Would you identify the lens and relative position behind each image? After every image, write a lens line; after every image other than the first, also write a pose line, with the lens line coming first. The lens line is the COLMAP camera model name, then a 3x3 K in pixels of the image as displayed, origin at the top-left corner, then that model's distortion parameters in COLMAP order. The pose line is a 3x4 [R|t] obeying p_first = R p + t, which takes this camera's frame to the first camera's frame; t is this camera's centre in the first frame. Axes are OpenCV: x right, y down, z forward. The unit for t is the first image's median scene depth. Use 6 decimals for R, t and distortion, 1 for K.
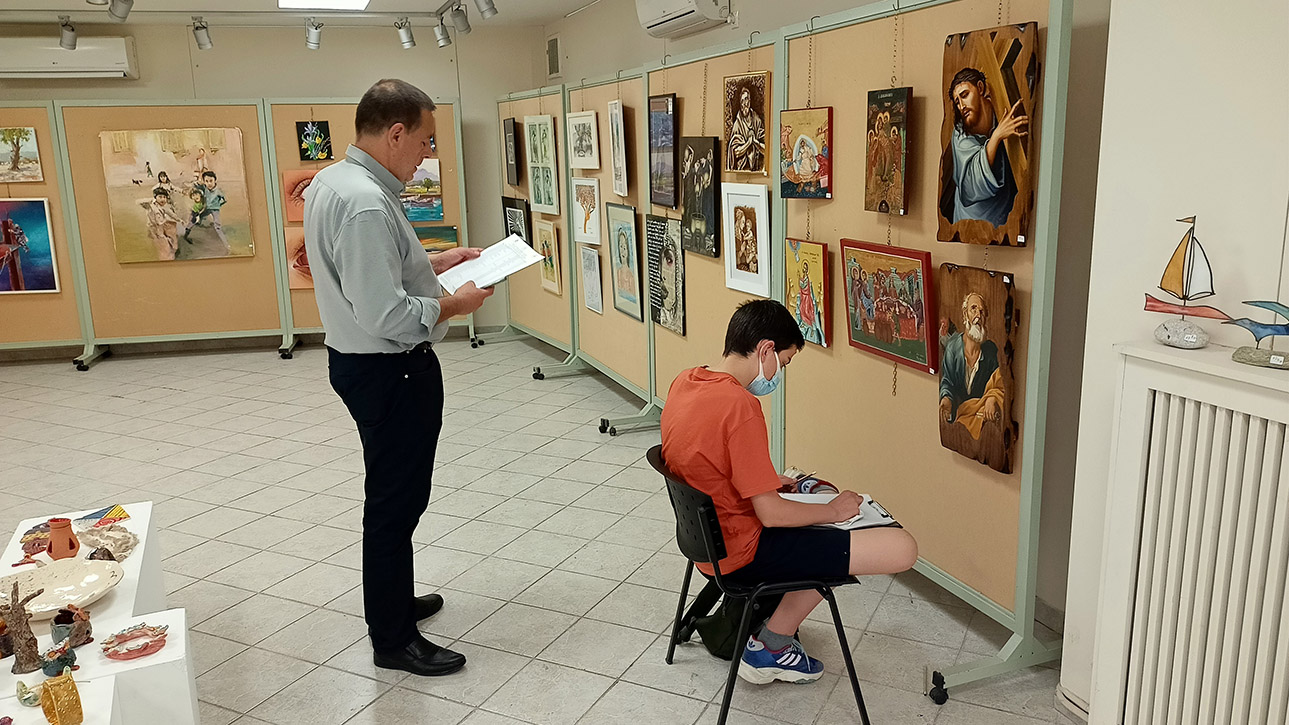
lens RADIAL K [[967.1, 0, 647.3], [0, 967.1, 365.1], [0, 0, 1]] dist [0.069595, -0.094390]
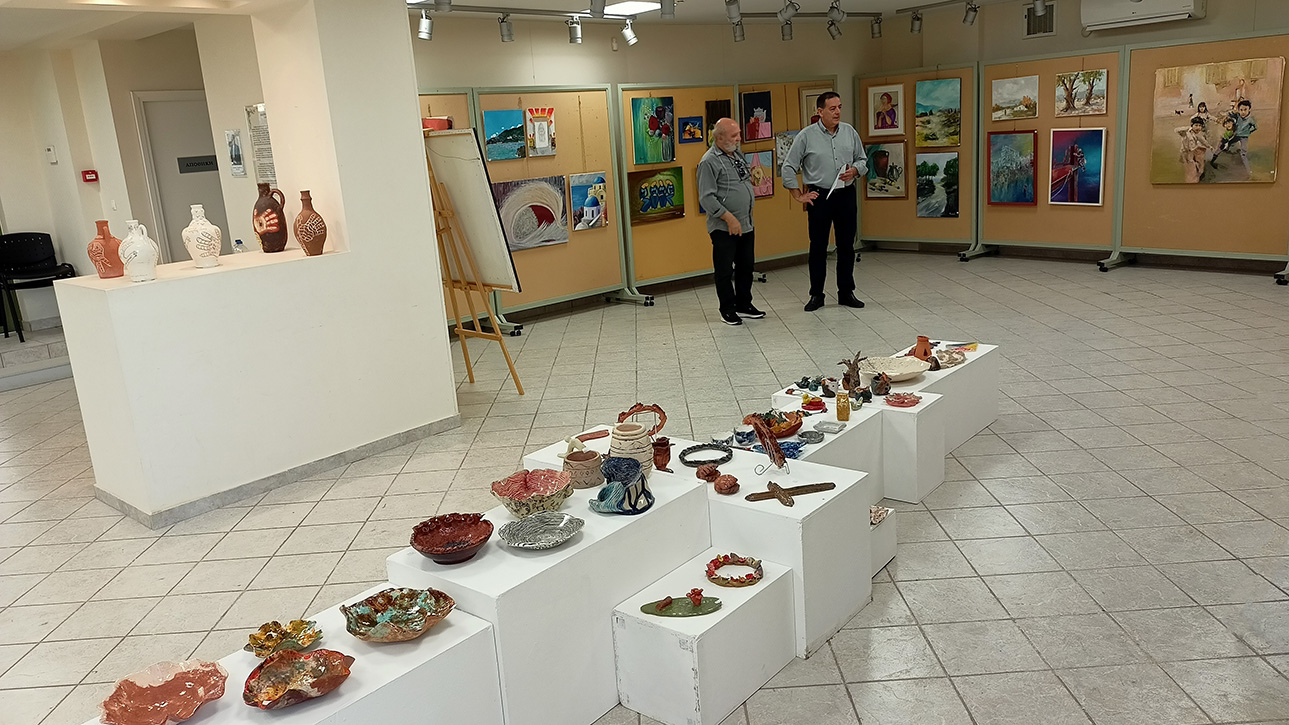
lens RADIAL K [[967.1, 0, 645.7], [0, 967.1, 364.7], [0, 0, 1]] dist [0.069595, -0.094390]
pose [[0.456867, 0.203153, -0.866026, 0.272788], [-0.135359, 0.978111, 0.158038, 0.004181], [0.879176, 0.045022, 0.474366, -0.080254]]
